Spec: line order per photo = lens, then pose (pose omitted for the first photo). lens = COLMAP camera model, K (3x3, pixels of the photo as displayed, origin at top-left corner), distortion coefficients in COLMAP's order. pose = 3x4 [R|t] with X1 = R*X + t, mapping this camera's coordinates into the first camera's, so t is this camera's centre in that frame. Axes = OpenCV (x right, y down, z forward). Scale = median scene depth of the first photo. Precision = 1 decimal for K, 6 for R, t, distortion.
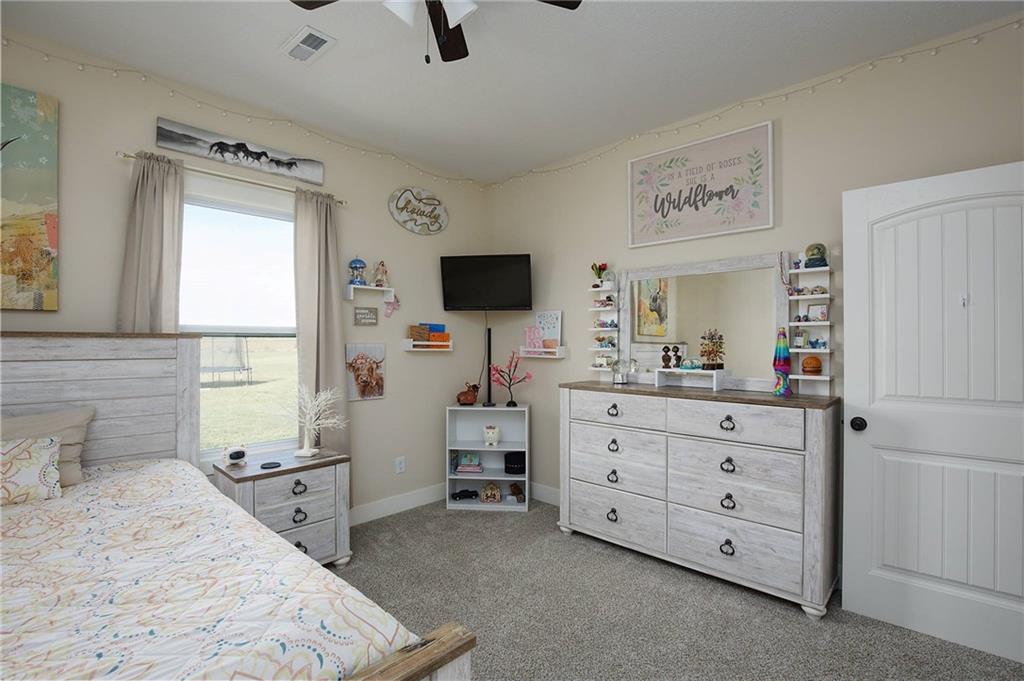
lens RADIAL K [[476.8, 0, 516.9], [0, 476.8, 339.3], [0, 0, 1]] dist [-0.002212, 0.000307]
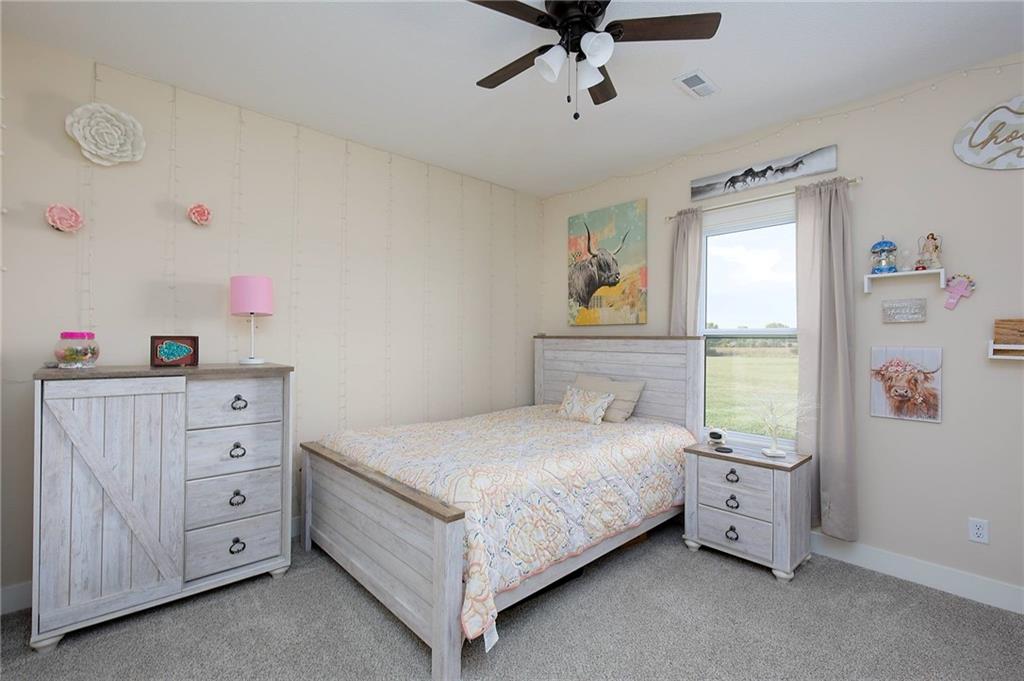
lens RADIAL K [[476.8, 0, 515.1], [0, 476.8, 340.7], [0, 0, 1]] dist [-0.002212, 0.000307]
pose [[-0.071319, -0.002236, -0.997451, 0.553055], [-0.004897, 0.999986, -0.001891, 0.004578], [0.997442, 0.004750, -0.071329, 0.481071]]
